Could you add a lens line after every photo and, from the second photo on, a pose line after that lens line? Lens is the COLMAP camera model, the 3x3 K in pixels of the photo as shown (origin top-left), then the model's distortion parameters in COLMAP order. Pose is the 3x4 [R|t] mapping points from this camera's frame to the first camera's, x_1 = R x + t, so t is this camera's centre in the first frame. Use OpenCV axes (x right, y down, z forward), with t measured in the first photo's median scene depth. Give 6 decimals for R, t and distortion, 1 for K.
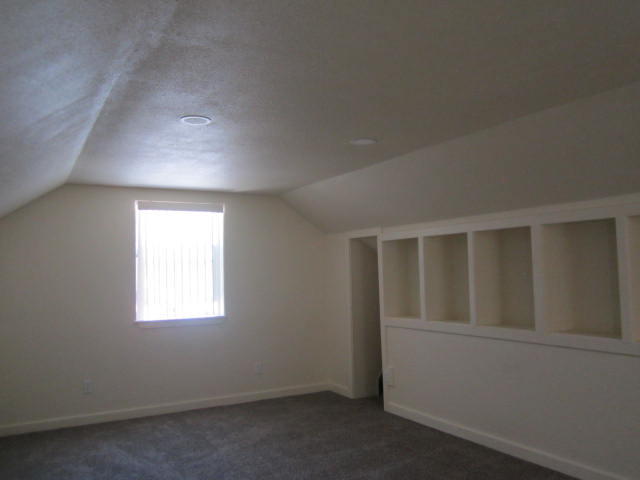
lens RADIAL K [[537.1, 0, 320.0], [0, 537.1, 240.0], [0, 0, 1]] dist [-0.039522, 0.002931]
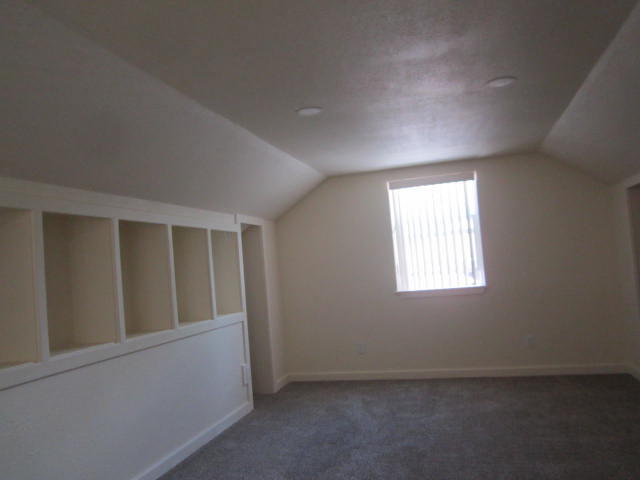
lens RADIAL K [[537.1, 0, 320.0], [0, 537.1, 240.0], [0, 0, 1]] dist [-0.039522, 0.002931]
pose [[0.705183, -0.069802, -0.705581, 0.319402], [0.107374, 0.994178, 0.008962, 0.019784], [0.700847, -0.082081, 0.708573, 0.116485]]
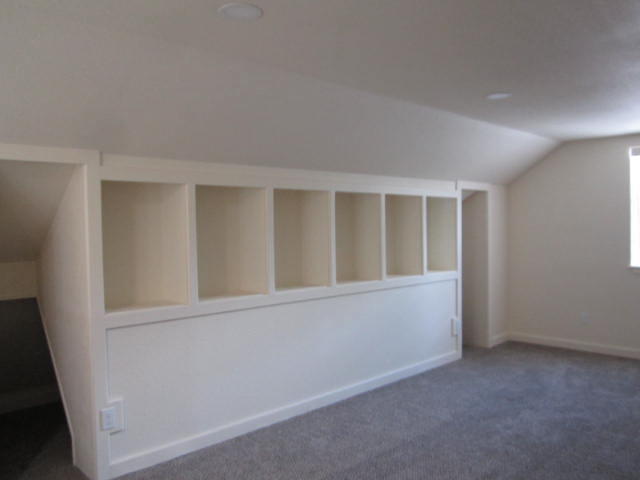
lens RADIAL K [[537.1, 0, 320.0], [0, 537.1, 240.0], [0, 0, 1]] dist [-0.039522, 0.002931]
pose [[0.244712, 0.044599, -0.968569, 0.487101], [0.068757, 0.995628, 0.063217, -0.003636], [0.967155, -0.082066, 0.240576, 0.174761]]
